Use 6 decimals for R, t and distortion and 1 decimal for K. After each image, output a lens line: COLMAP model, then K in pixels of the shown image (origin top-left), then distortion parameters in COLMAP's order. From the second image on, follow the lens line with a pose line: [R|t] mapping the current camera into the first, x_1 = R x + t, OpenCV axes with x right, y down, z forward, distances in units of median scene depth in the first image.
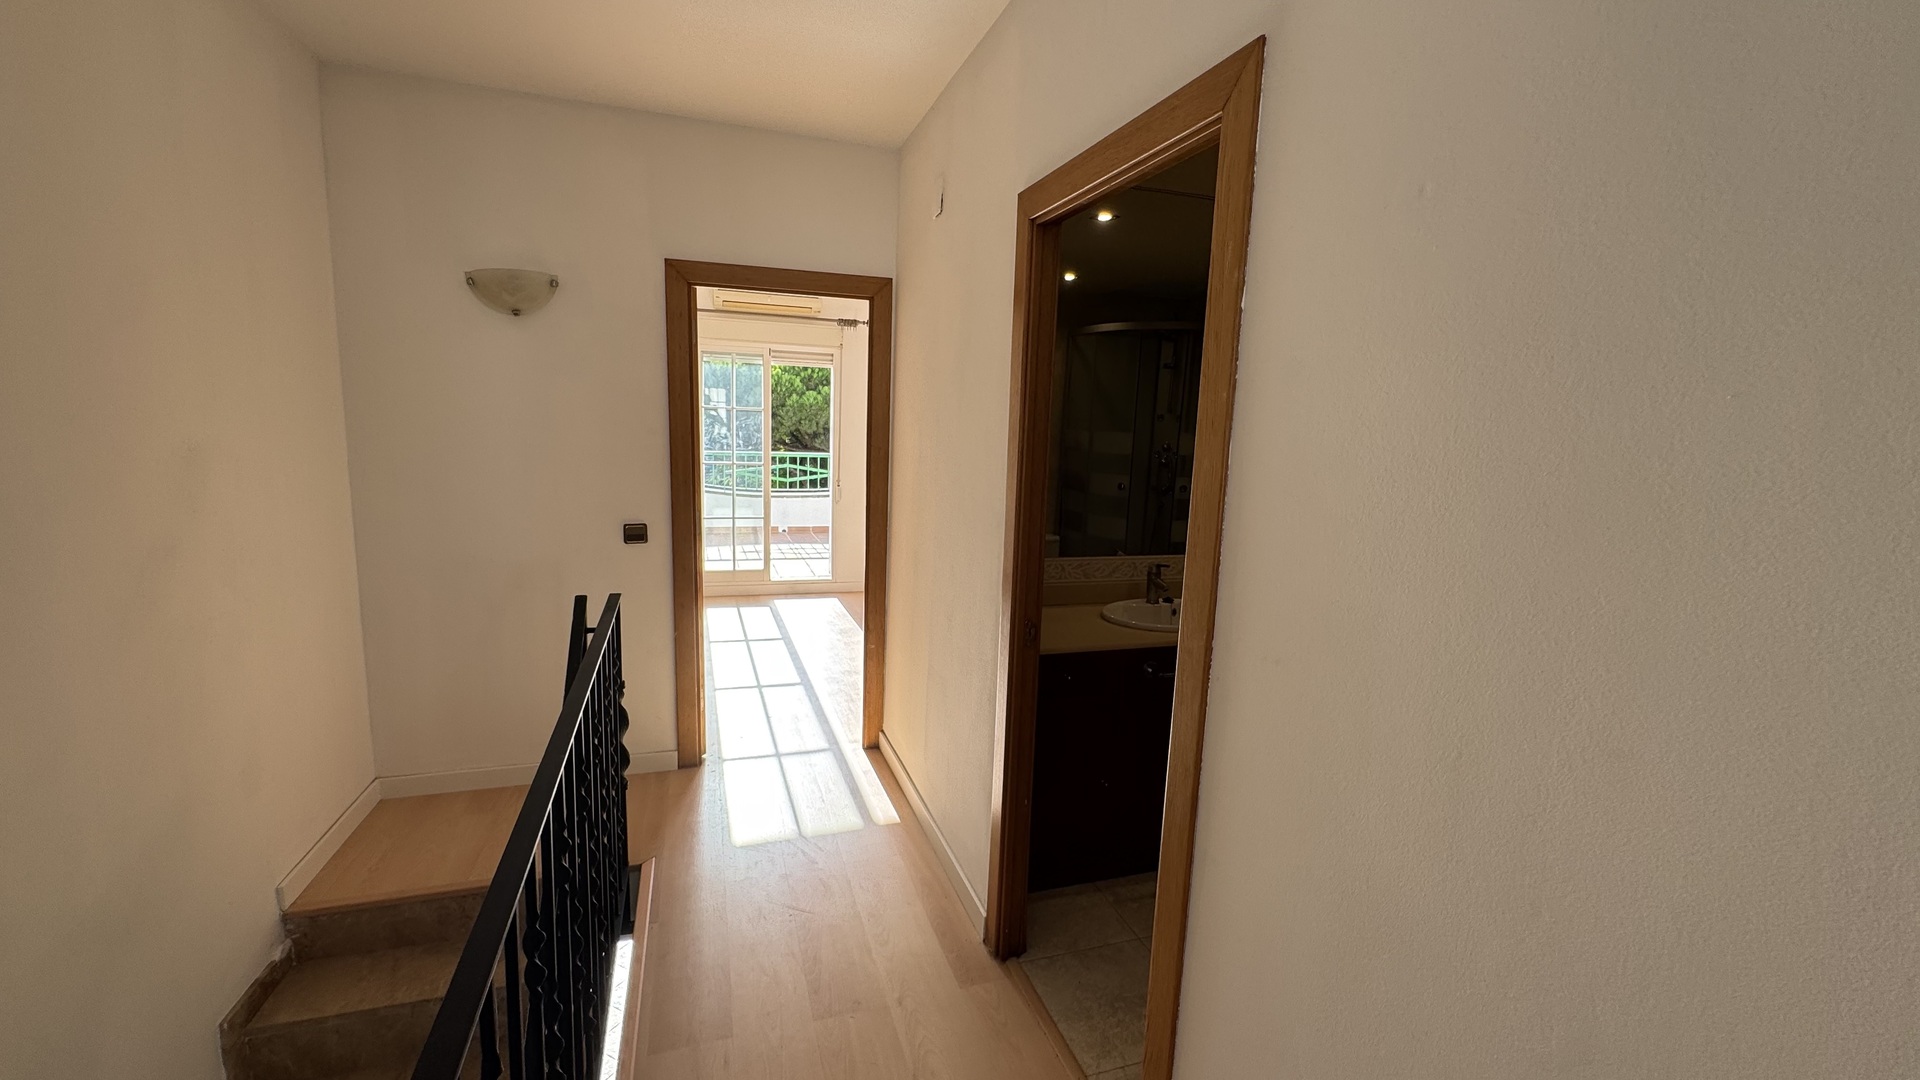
lens RADIAL K [[773.1, 0, 961.1], [0, 773.1, 539.0], [0, 0, 1]] dist [-0.006667, 0.000195]
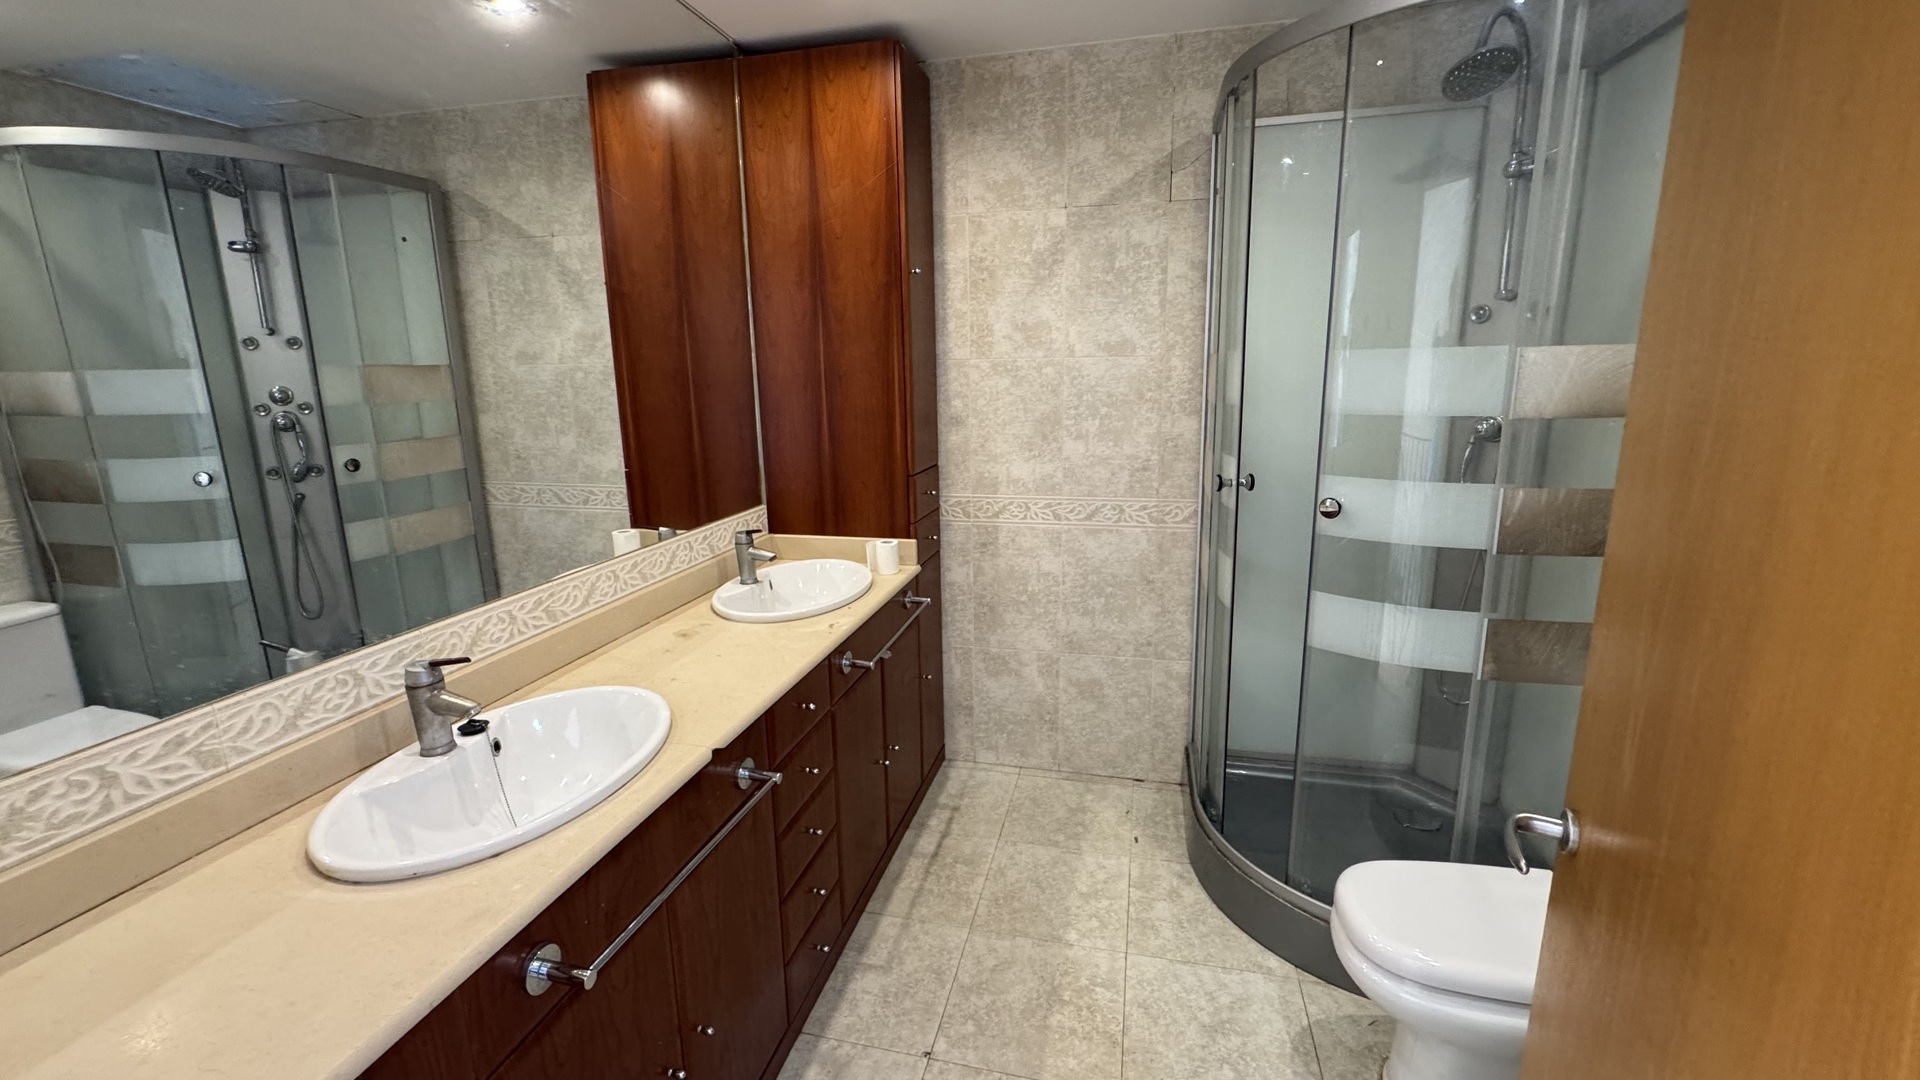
lens RADIAL K [[789.7, 0, 960.0], [0, 789.7, 540.0], [0, 0, 1]] dist [-0.000543, -0.000036]
pose [[0.537243, -0.223689, 0.813224, 0.075213], [0.164018, 0.973491, 0.159417, -0.049534], [-0.827326, 0.047738, 0.559690, 0.507934]]
